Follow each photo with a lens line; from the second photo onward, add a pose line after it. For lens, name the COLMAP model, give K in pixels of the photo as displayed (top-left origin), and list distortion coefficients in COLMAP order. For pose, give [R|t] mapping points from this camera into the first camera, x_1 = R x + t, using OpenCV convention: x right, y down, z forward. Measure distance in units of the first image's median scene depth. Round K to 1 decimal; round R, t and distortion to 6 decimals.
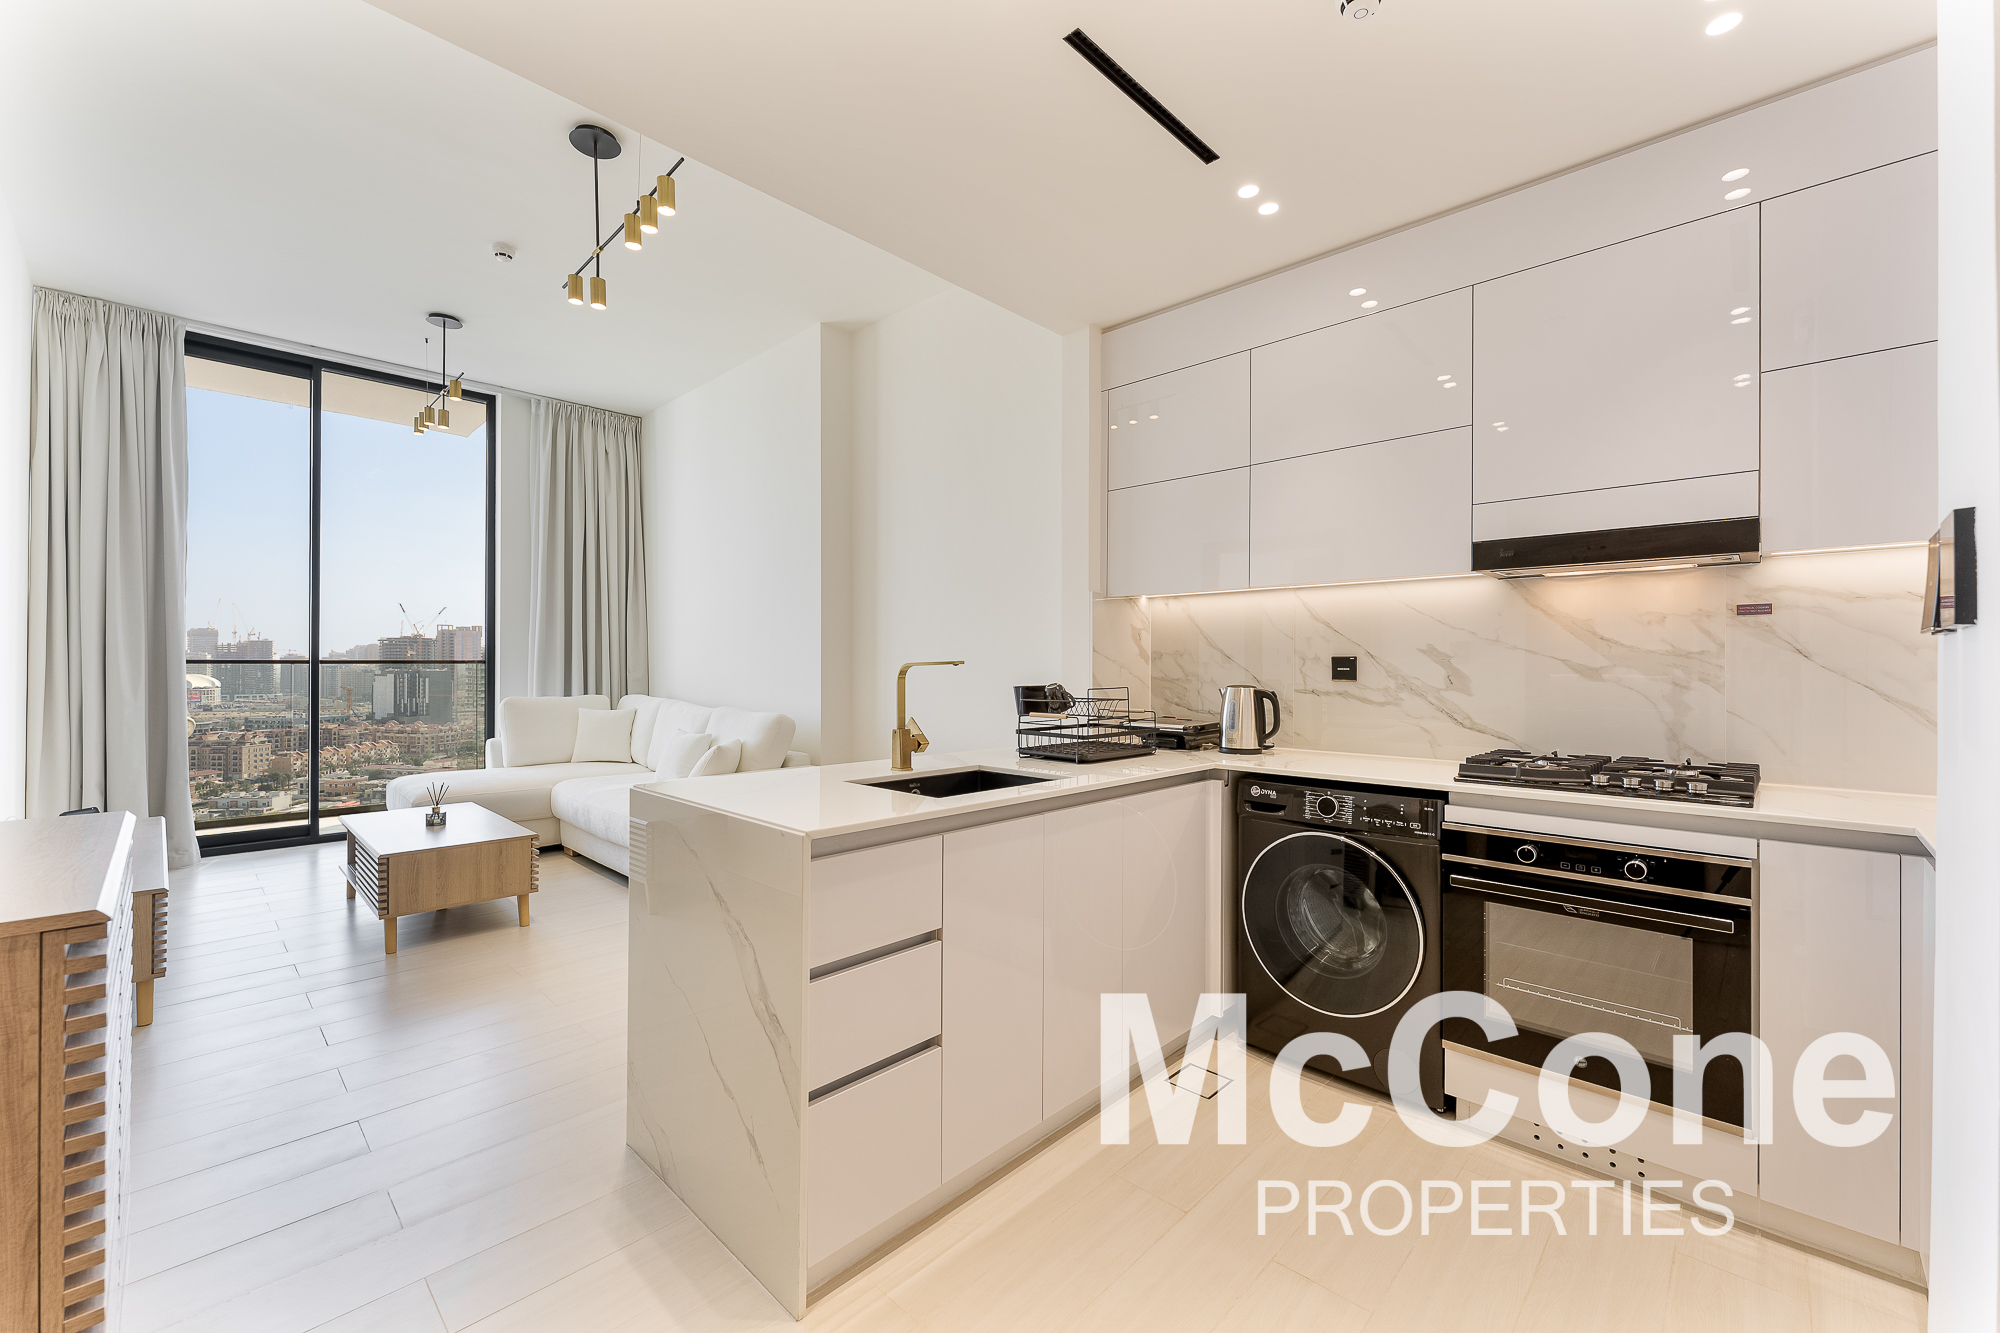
lens RADIAL K [[809.7, 0, 1062.4], [0, 809.7, 665.7], [0, 0, 1]] dist [0.001836, 0.000158]
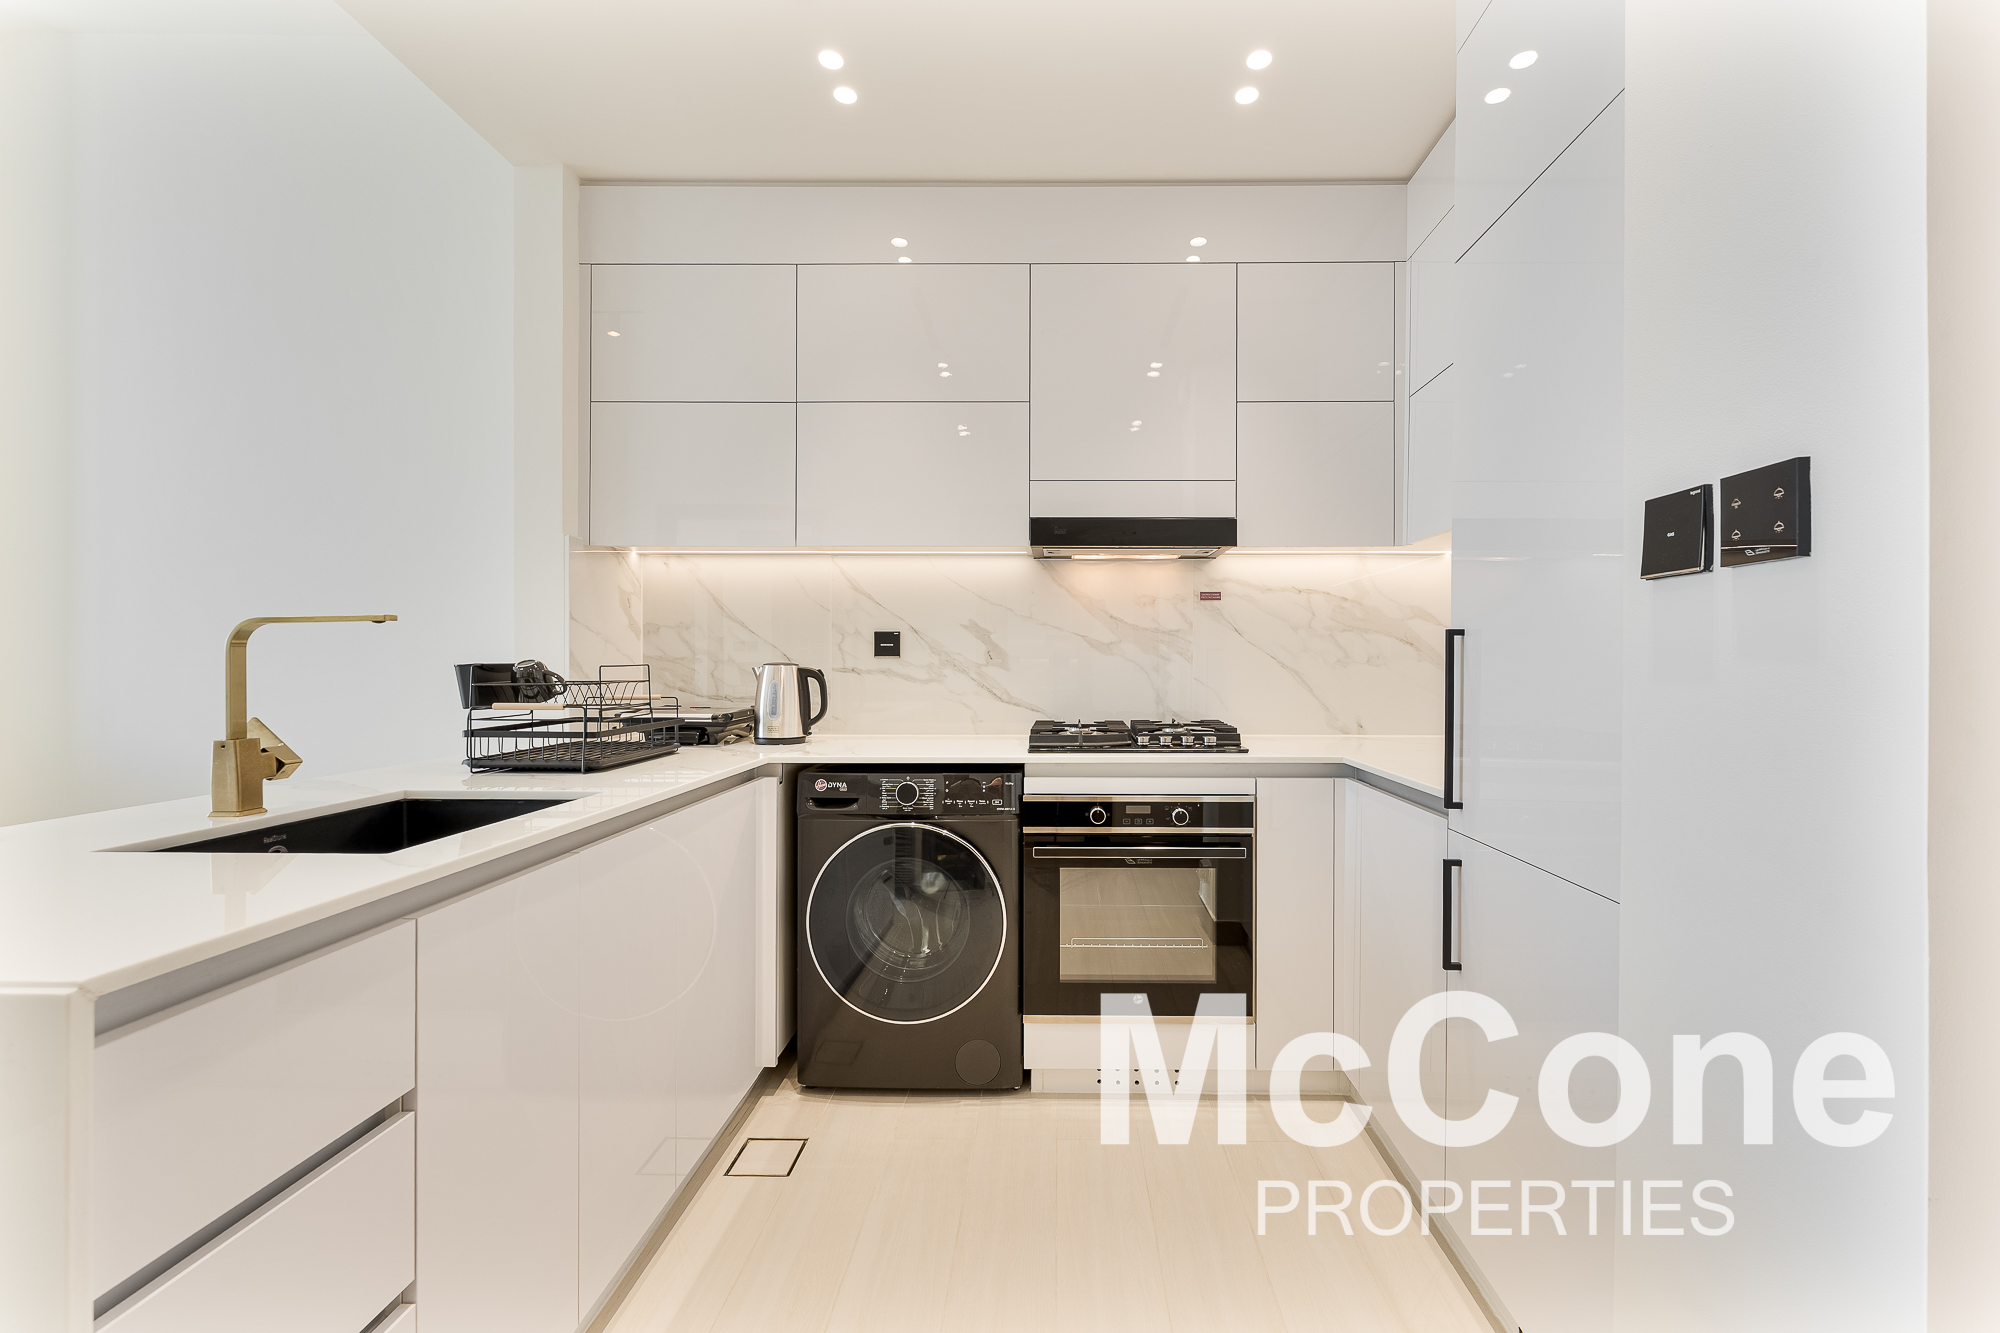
lens RADIAL K [[797.0, 0, 1053.4], [0, 797.0, 660.6], [0, 0, 1]] dist [0.000954, -0.000078]
pose [[0.759436, -0.005293, 0.650561, -0.118702], [0.004298, 0.999986, 0.003119, 0.023627], [-0.650568, 0.000428, 0.759448, 0.213385]]
